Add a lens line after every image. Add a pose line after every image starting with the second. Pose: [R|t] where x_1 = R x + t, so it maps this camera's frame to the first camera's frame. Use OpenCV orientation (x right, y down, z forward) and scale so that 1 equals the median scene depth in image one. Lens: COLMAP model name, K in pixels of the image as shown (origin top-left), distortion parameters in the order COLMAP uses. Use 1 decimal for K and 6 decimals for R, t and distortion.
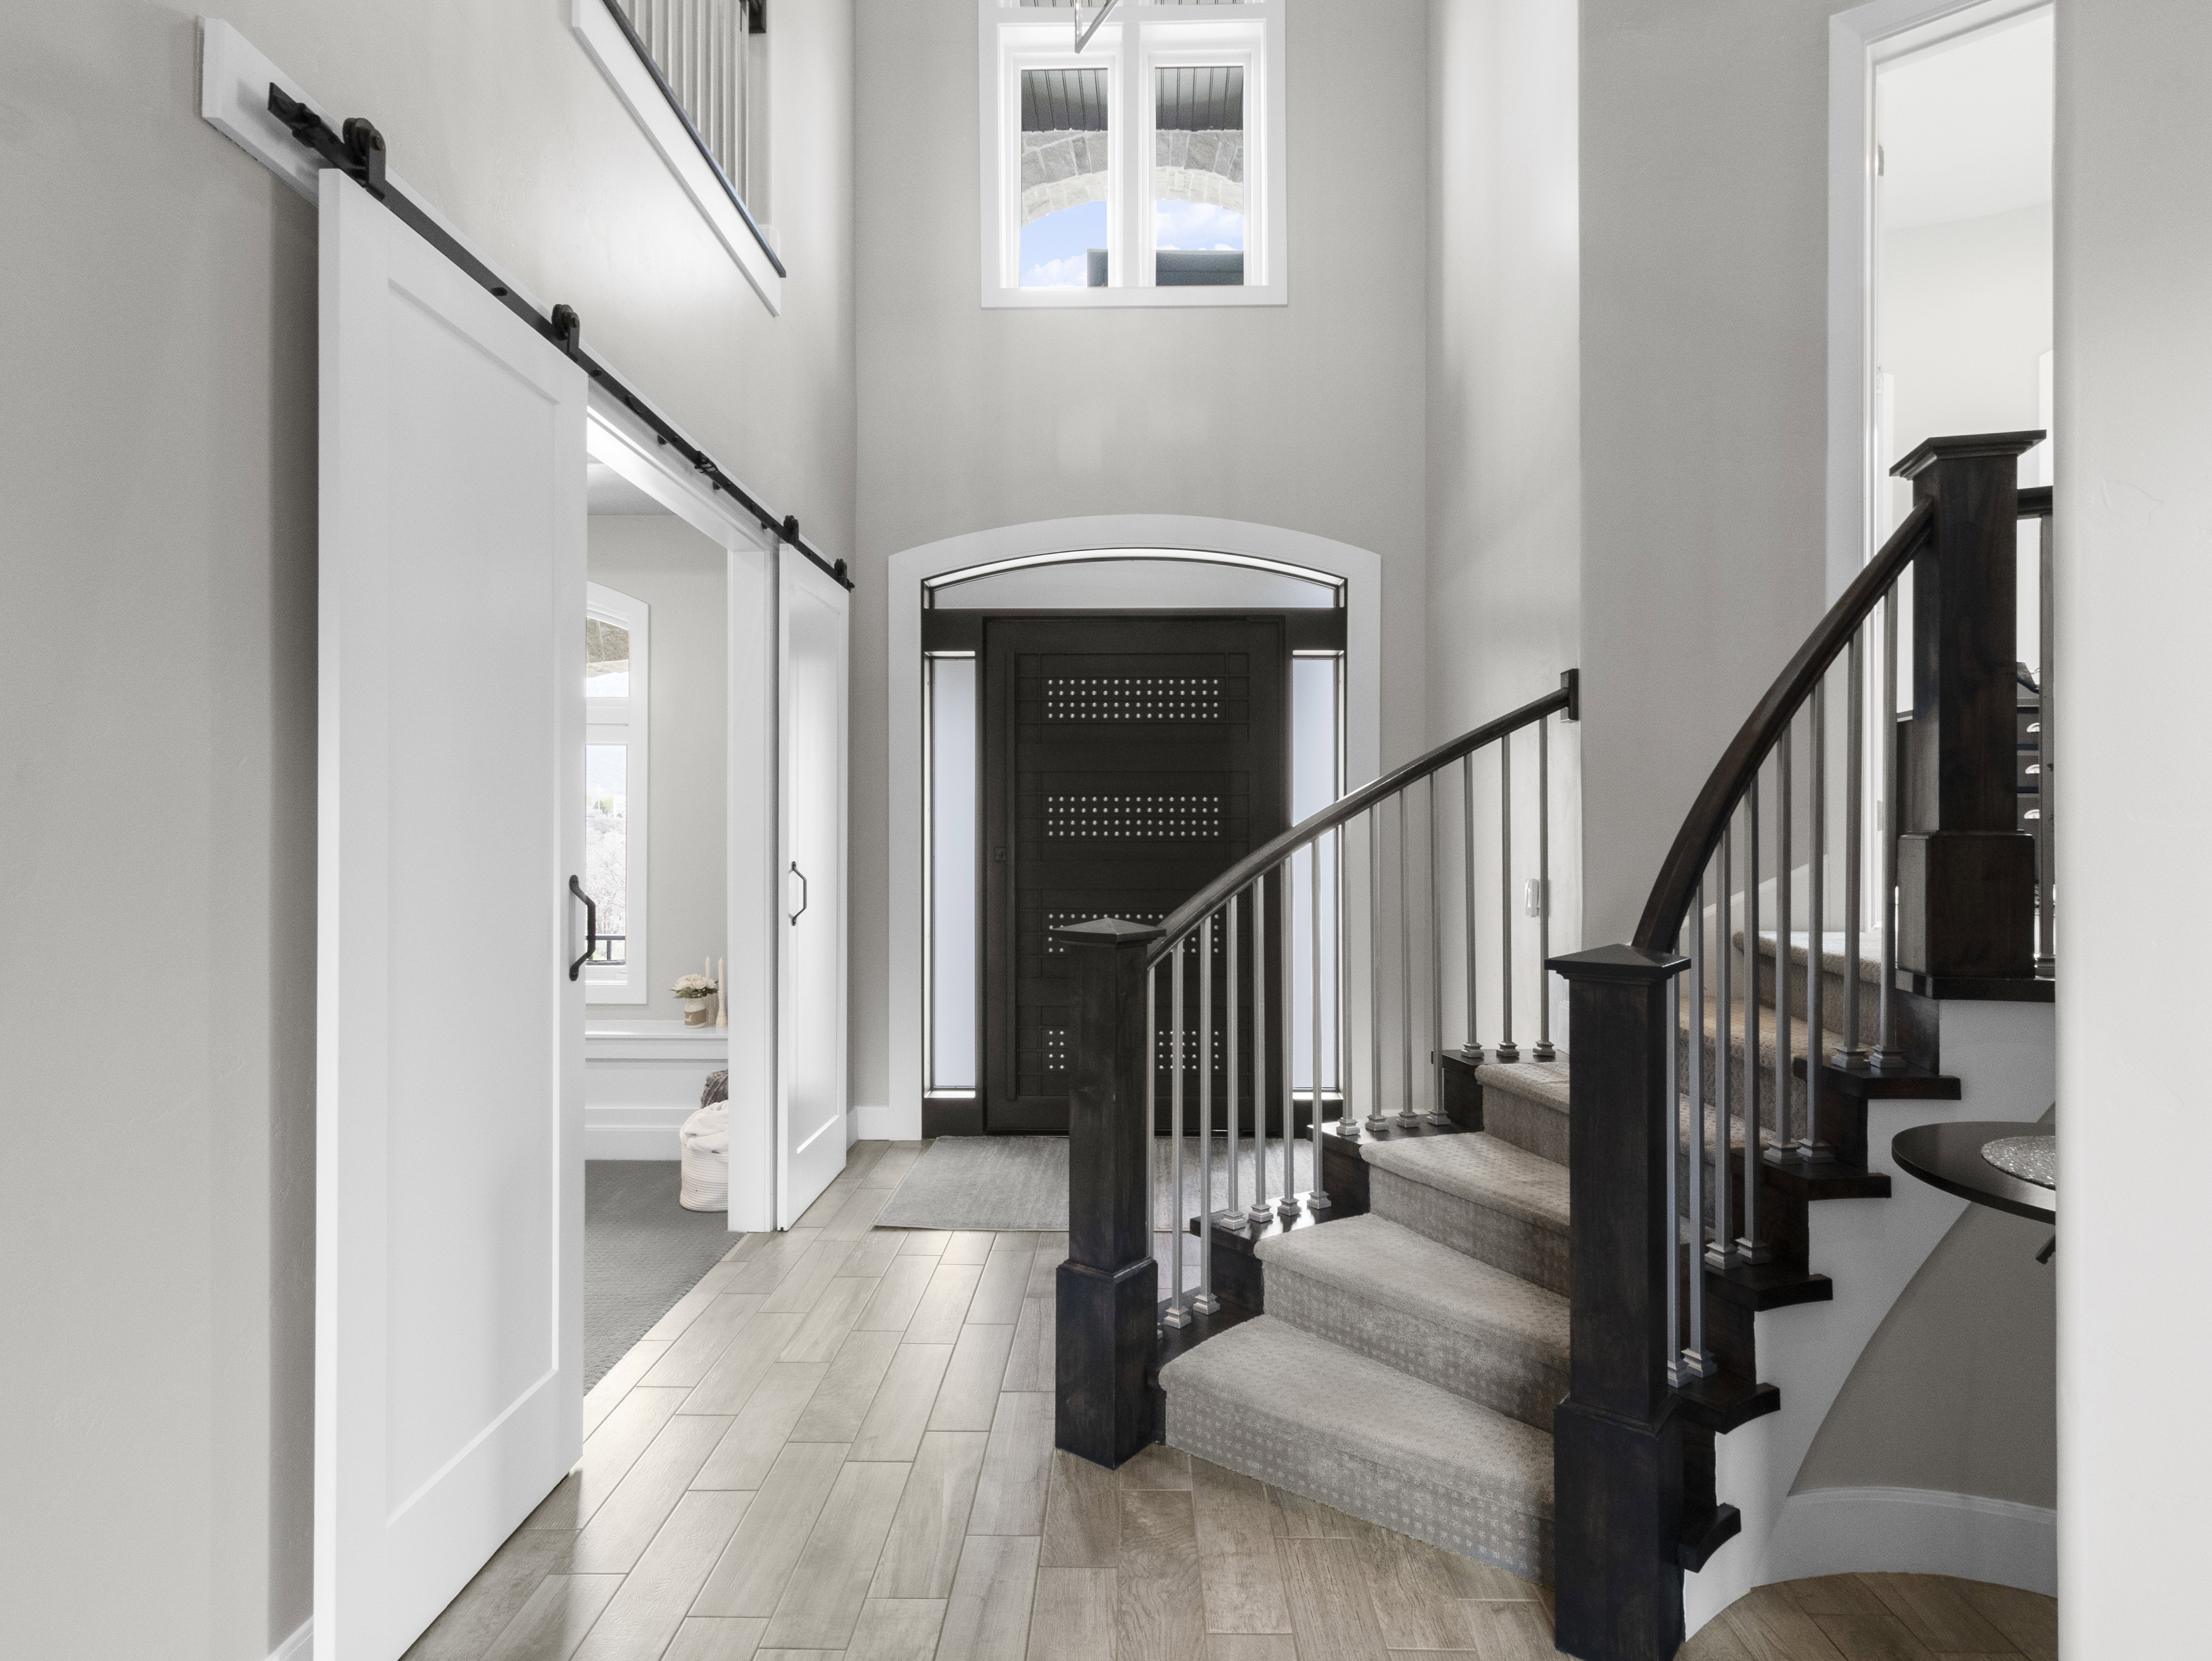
lens RADIAL K [[1179.8, 0, 1100.9], [0, 1179.8, 814.3], [0, 0, 1]] dist [-0.000251, -0.000271]
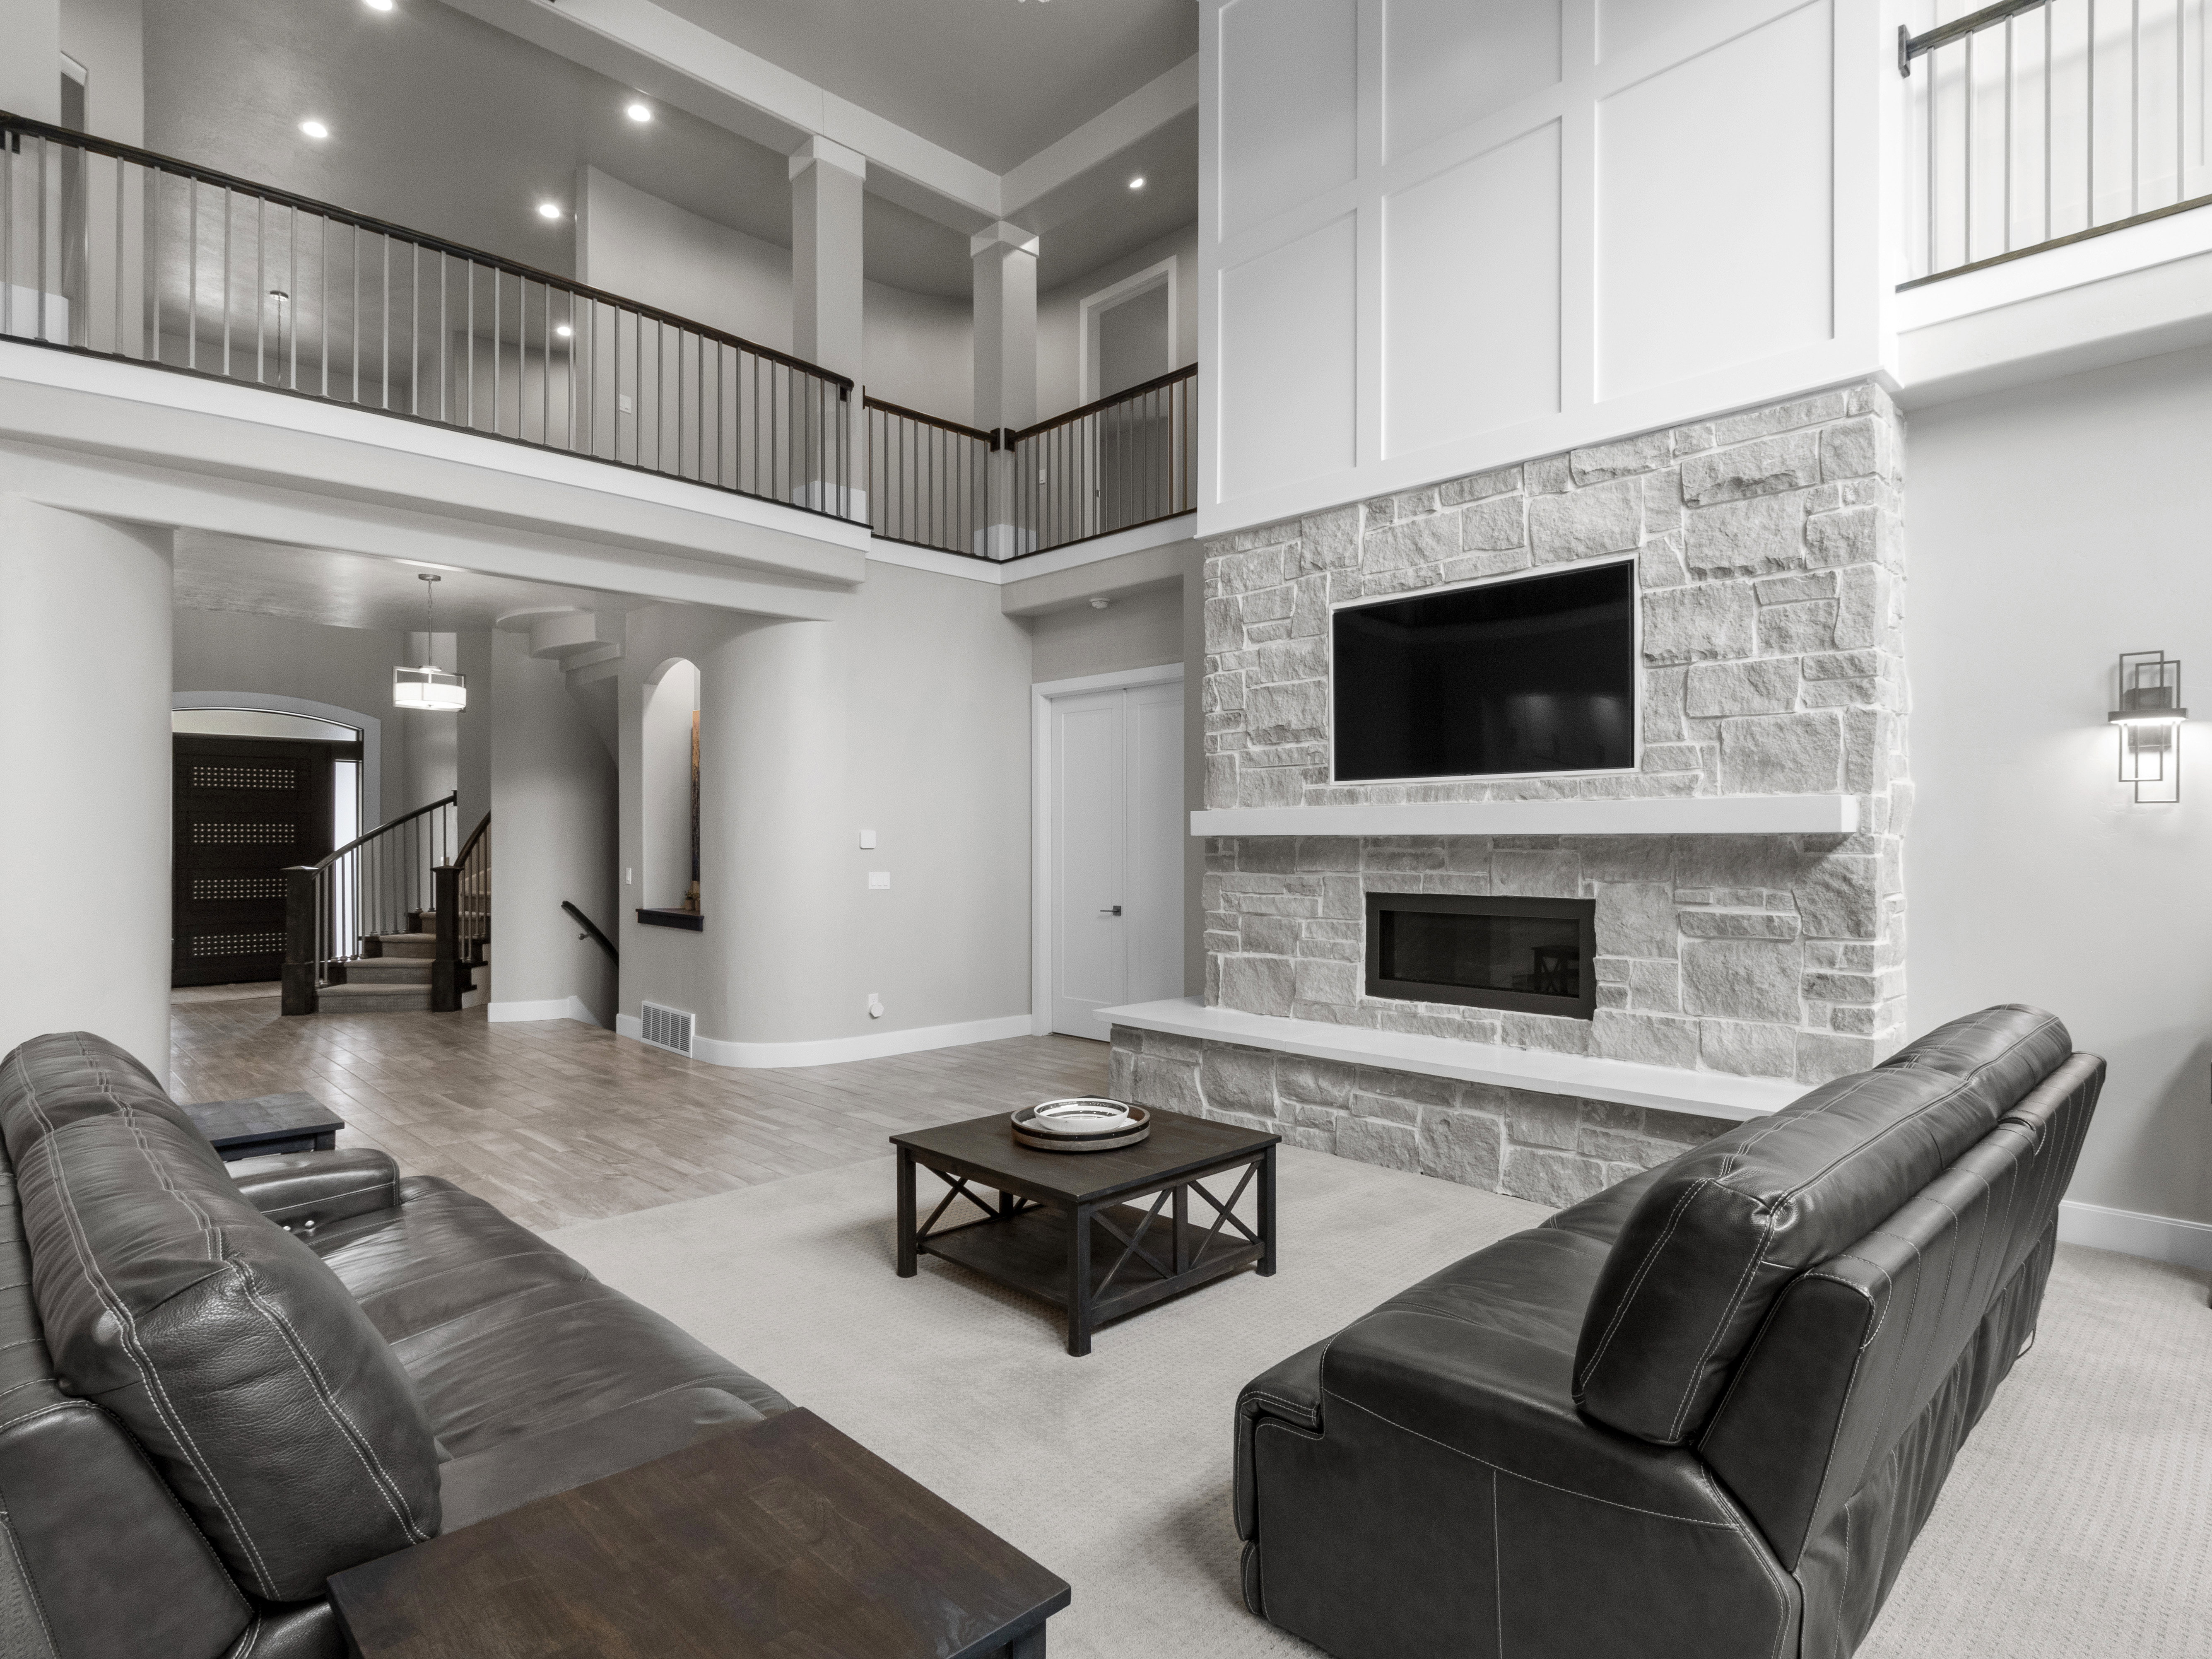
lens RADIAL K [[1180.0, 0, 1102.8], [0, 1180.0, 838.3], [0, 0, 1]] dist [-0.000251, -0.000271]
pose [[0.711441, -0.005340, 0.702726, -0.460163], [0.021981, 0.999651, -0.014657, 0.071600], [-0.702402, 0.025874, 0.711310, -1.945457]]
